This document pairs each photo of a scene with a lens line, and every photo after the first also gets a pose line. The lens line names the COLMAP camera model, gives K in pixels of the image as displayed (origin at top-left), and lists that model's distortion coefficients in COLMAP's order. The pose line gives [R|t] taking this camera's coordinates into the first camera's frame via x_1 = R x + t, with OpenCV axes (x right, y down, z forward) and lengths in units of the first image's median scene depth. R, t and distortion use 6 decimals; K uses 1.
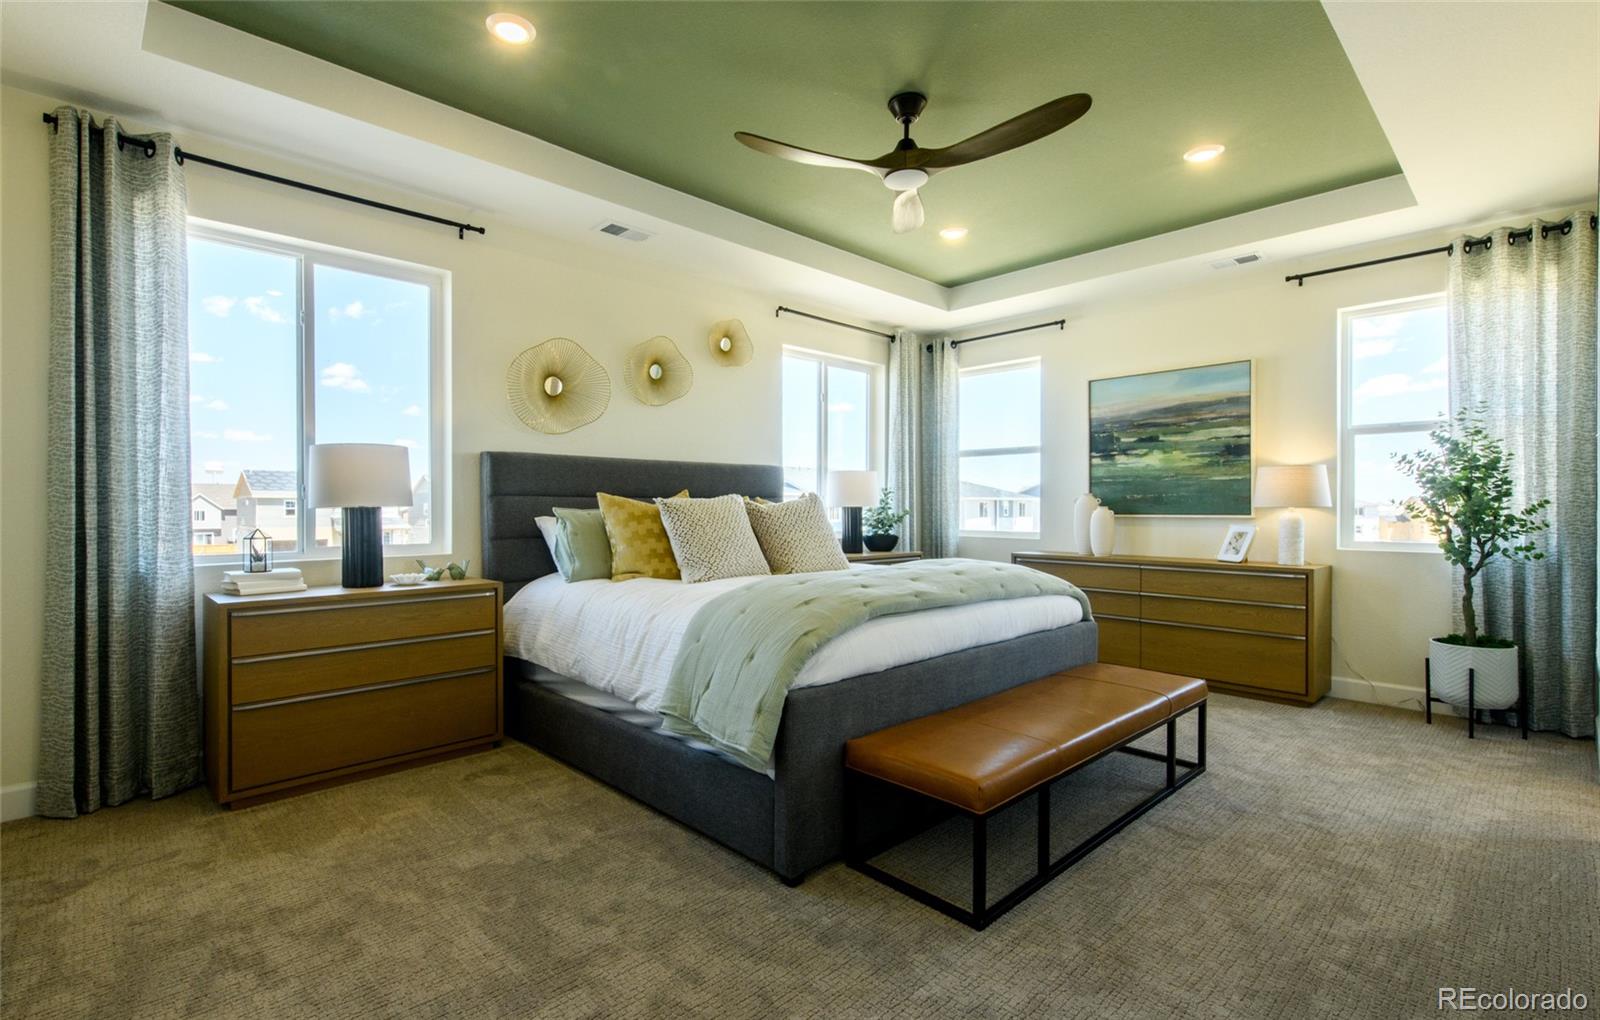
lens RADIAL K [[697.2, 0, 838.1], [0, 697.2, 512.2], [0, 0, 1]] dist [-0.003505, -0.000478]
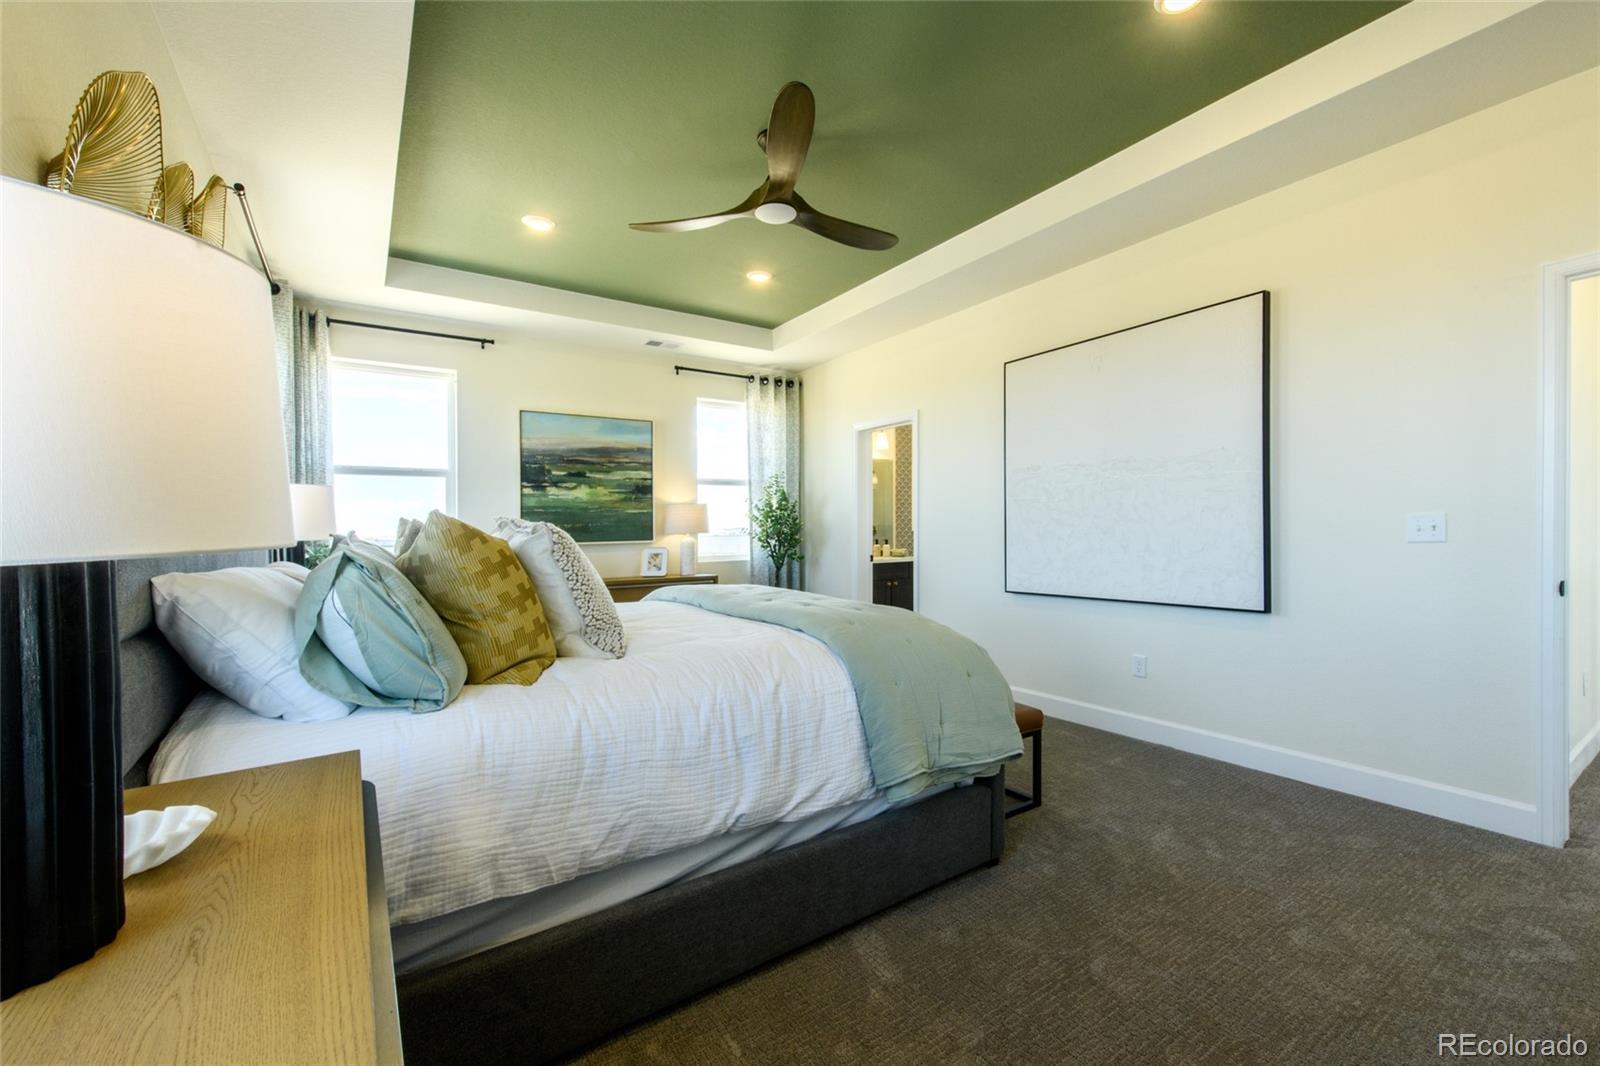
lens RADIAL K [[630.5, 0, 798.2], [0, 630.5, 540.3], [0, 0, 1]] dist [-0.002070, -0.000522]
pose [[0.233279, -0.016968, 0.972262, -0.470710], [0.025072, 0.999620, 0.011430, -0.002340], [-0.972086, 0.021710, 0.233616, 0.444274]]
